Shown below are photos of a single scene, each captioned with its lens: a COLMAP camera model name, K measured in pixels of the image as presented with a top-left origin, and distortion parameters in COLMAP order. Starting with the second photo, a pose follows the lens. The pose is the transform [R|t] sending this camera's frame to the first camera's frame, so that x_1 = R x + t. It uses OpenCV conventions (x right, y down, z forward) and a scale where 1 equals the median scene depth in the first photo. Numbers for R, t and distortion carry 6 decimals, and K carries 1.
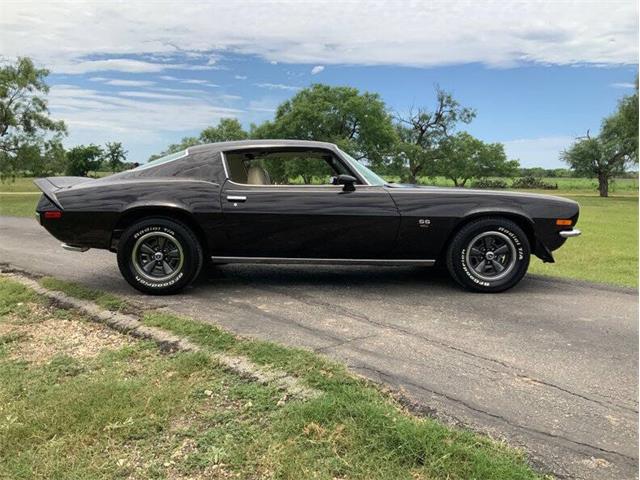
lens RADIAL K [[526.9, 0, 319.4], [0, 526.9, 238.5], [0, 0, 1]] dist [0.086678, -0.164106]
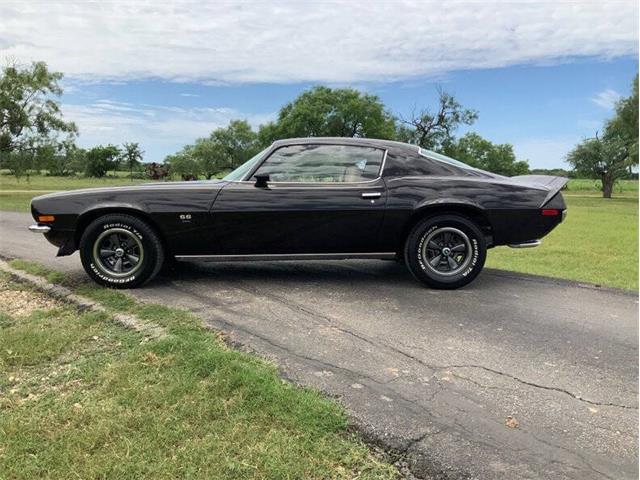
lens RADIAL K [[526.9, 0, 319.4], [0, 526.9, 238.5], [0, 0, 1]] dist [0.086678, -0.164106]
pose [[0.999332, 0.008113, -0.035642, 0.035911], [-0.008140, 0.999967, -0.000613, 0.003897], [0.035636, 0.000903, 0.999364, -0.027190]]
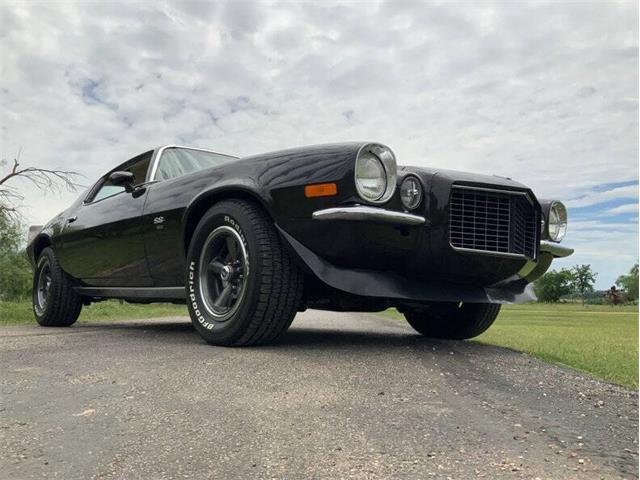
lens RADIAL K [[526.9, 0, 319.4], [0, 526.9, 238.5], [0, 0, 1]] dist [0.086678, -0.164106]
pose [[0.635961, -0.089069, -0.766564, 0.125410], [-0.098475, 0.975831, -0.195082, 0.014783], [0.765413, 0.199551, 0.611819, 0.118380]]
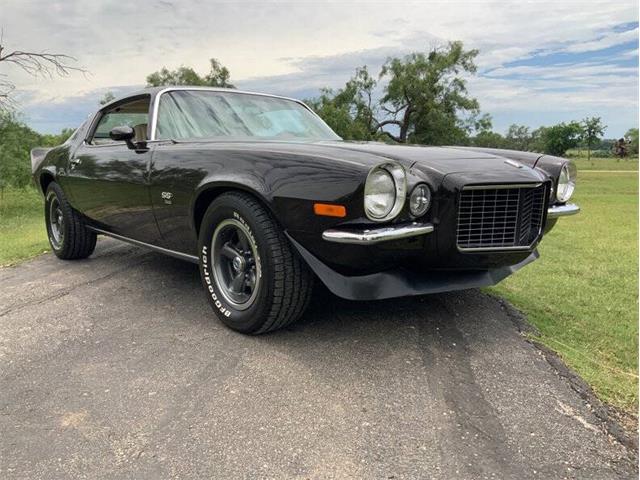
lens RADIAL K [[526.9, 0, 319.4], [0, 526.9, 238.5], [0, 0, 1]] dist [0.086678, -0.164106]
pose [[0.630357, 0.104053, -0.769301, 0.125809], [-0.075388, 0.994498, 0.072740, -0.006155], [0.772636, 0.012144, 0.634733, 0.114615]]
